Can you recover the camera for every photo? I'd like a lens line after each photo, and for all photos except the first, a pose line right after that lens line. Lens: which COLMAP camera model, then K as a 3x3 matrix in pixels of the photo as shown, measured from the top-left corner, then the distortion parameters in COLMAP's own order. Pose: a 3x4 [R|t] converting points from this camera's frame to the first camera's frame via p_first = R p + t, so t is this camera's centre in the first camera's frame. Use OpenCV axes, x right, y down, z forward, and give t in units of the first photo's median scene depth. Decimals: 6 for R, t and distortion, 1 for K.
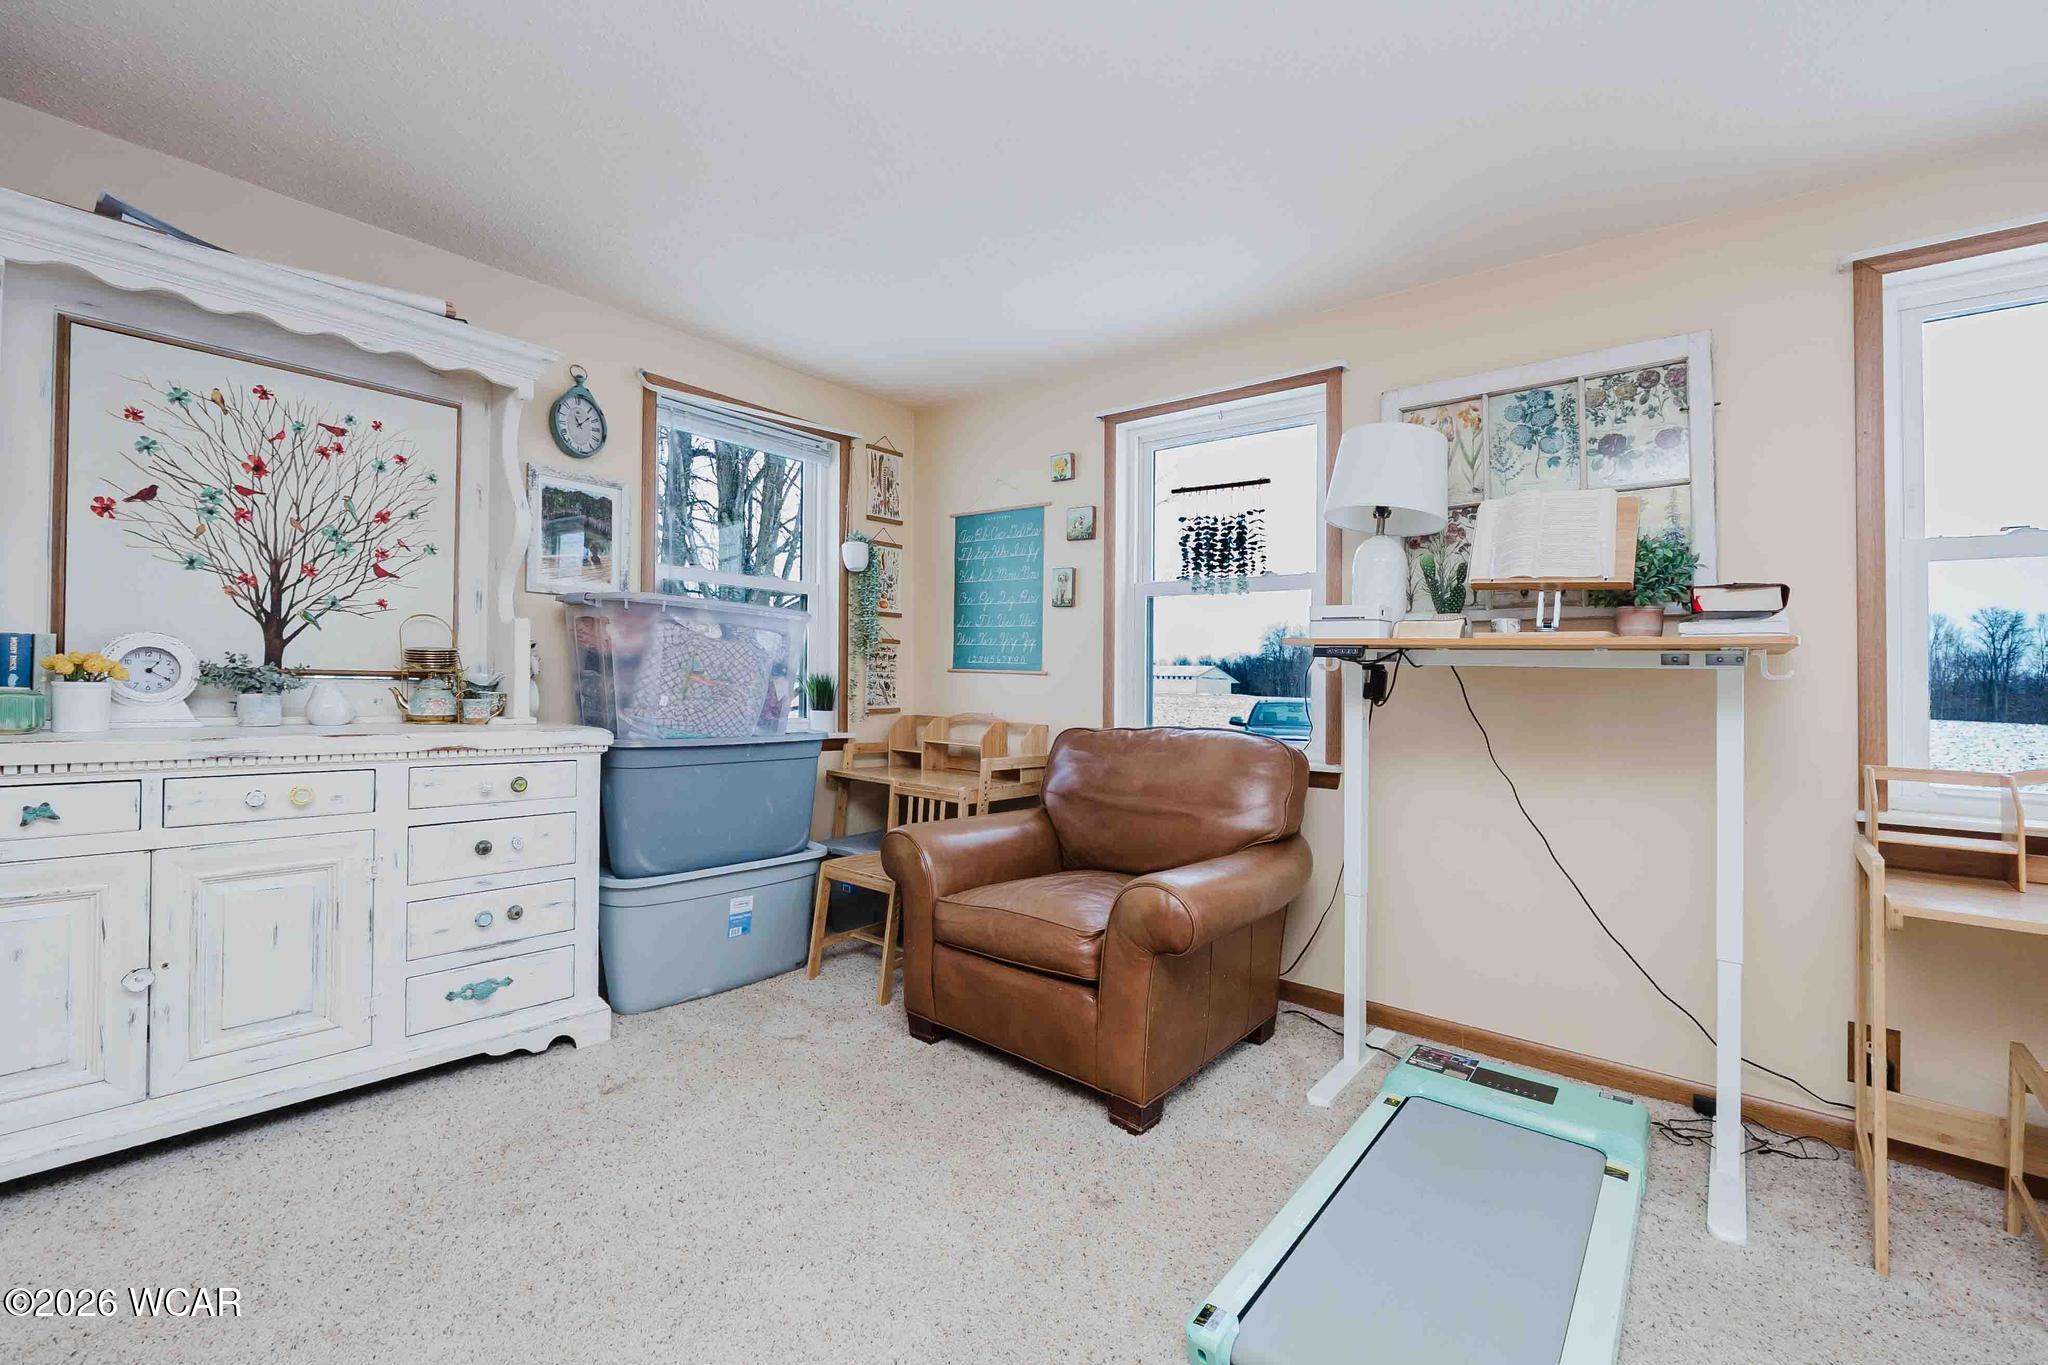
lens RADIAL K [[871.3, 0, 1019.0], [0, 871.3, 675.1], [0, 0, 1]] dist [-0.005361, 0.000483]
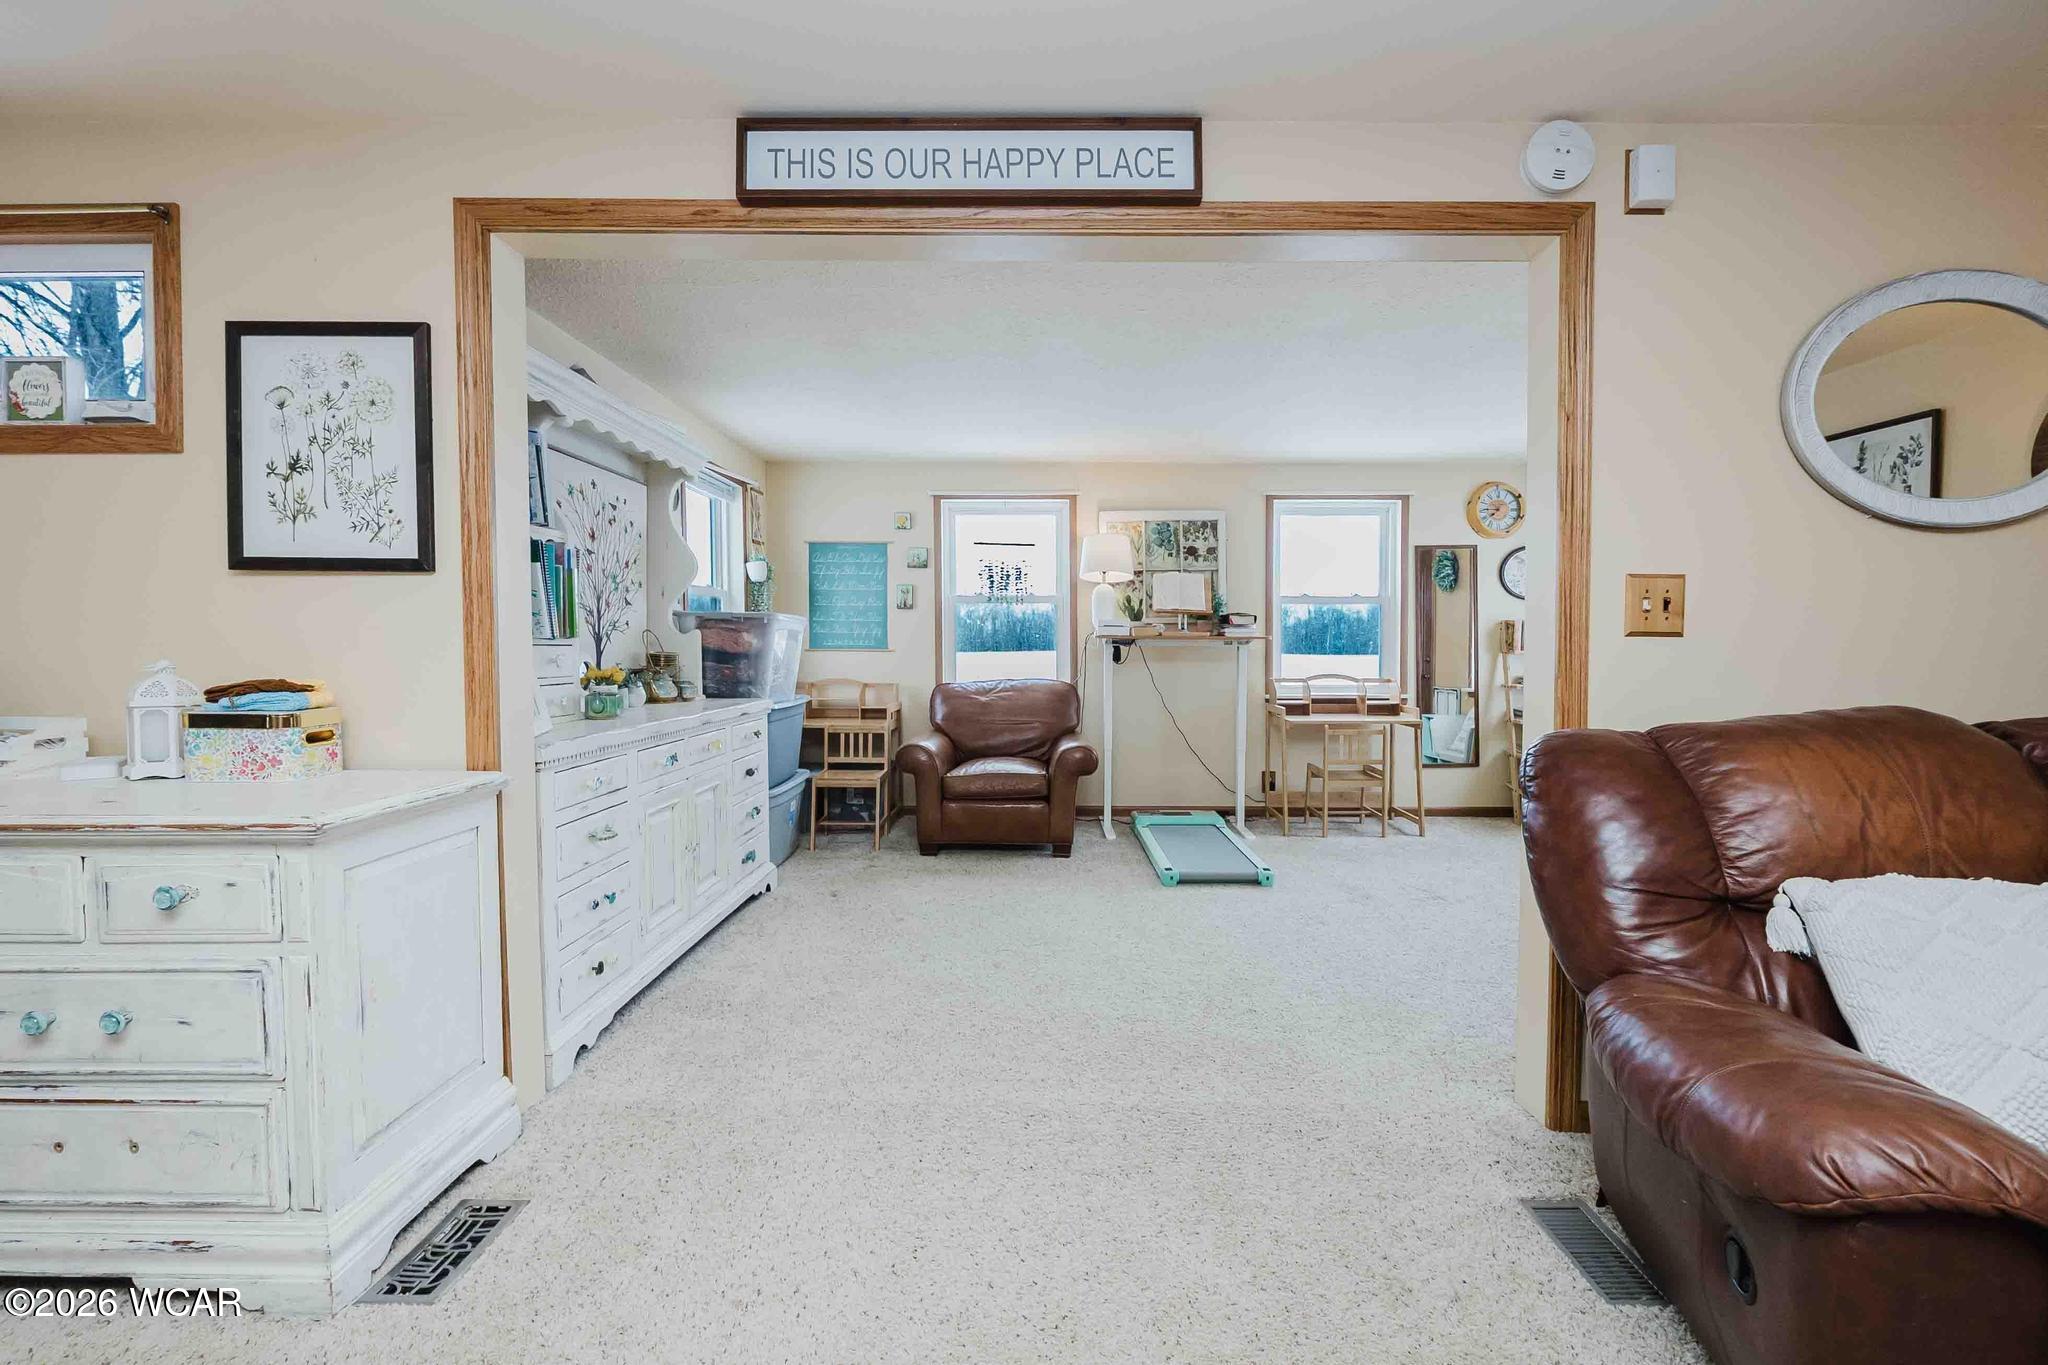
lens RADIAL K [[871.3, 0, 1033.5], [0, 871.3, 680.0], [0, 0, 1]] dist [-0.005361, 0.000483]
pose [[0.777815, -0.054255, 0.626148, -0.971463], [0.016698, 0.997699, 0.065707, -0.061939], [-0.628272, -0.040652, 0.776931, -0.497052]]
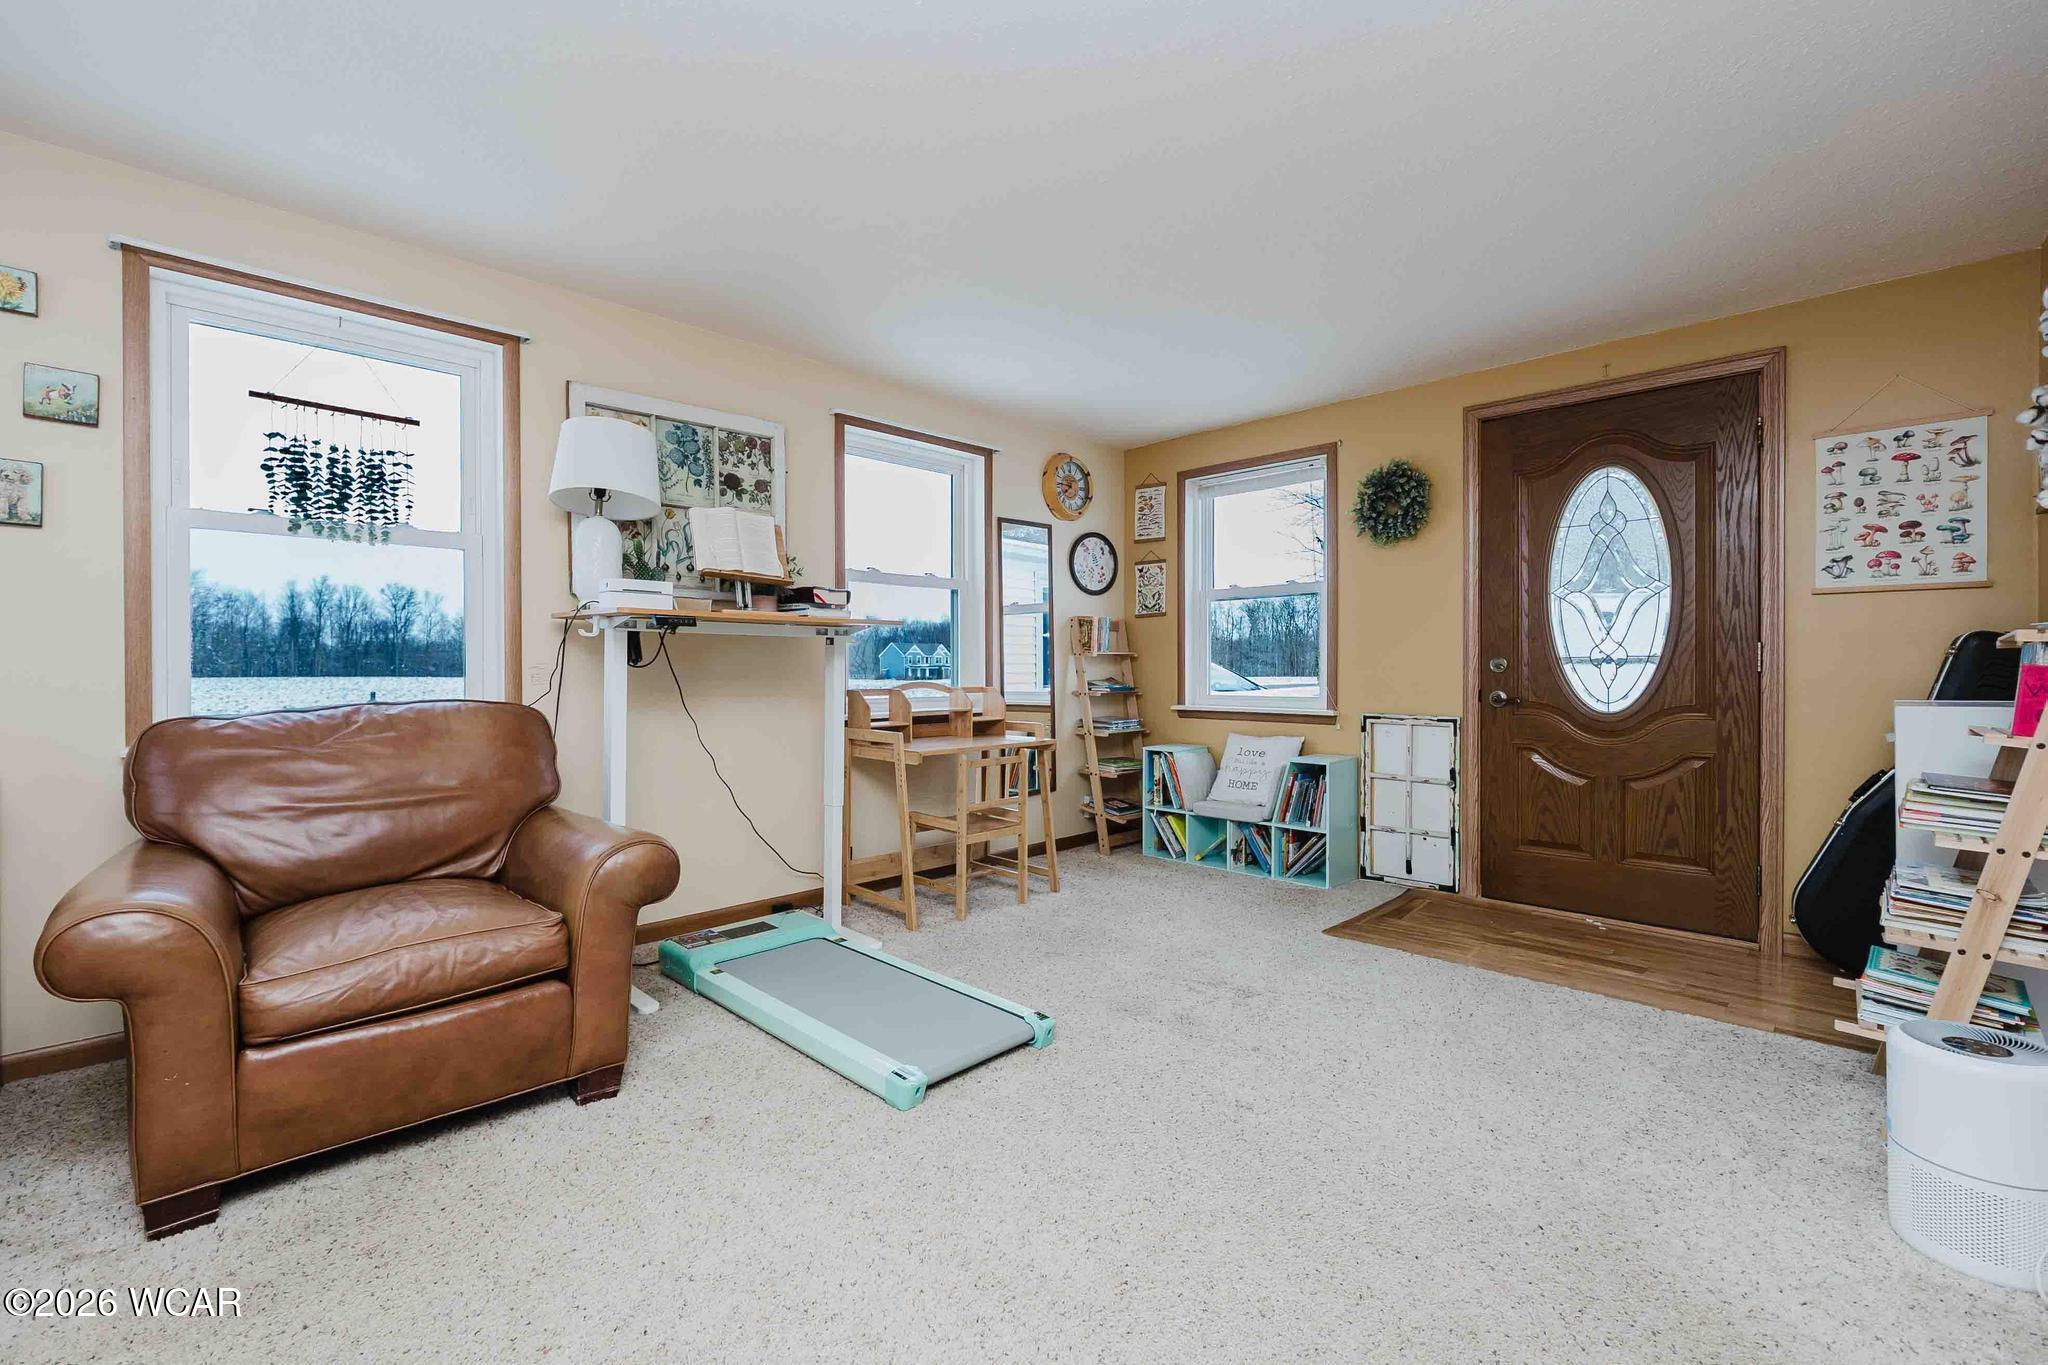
lens RADIAL K [[871.3, 0, 1010.7], [0, 871.3, 668.6], [0, 0, 1]] dist [-0.005361, 0.000483]
pose [[0.103258, -0.030805, 0.994177, -0.591557], [-0.004493, 0.999496, 0.031437, -0.001431], [-0.994644, -0.007713, 0.103068, 0.322512]]
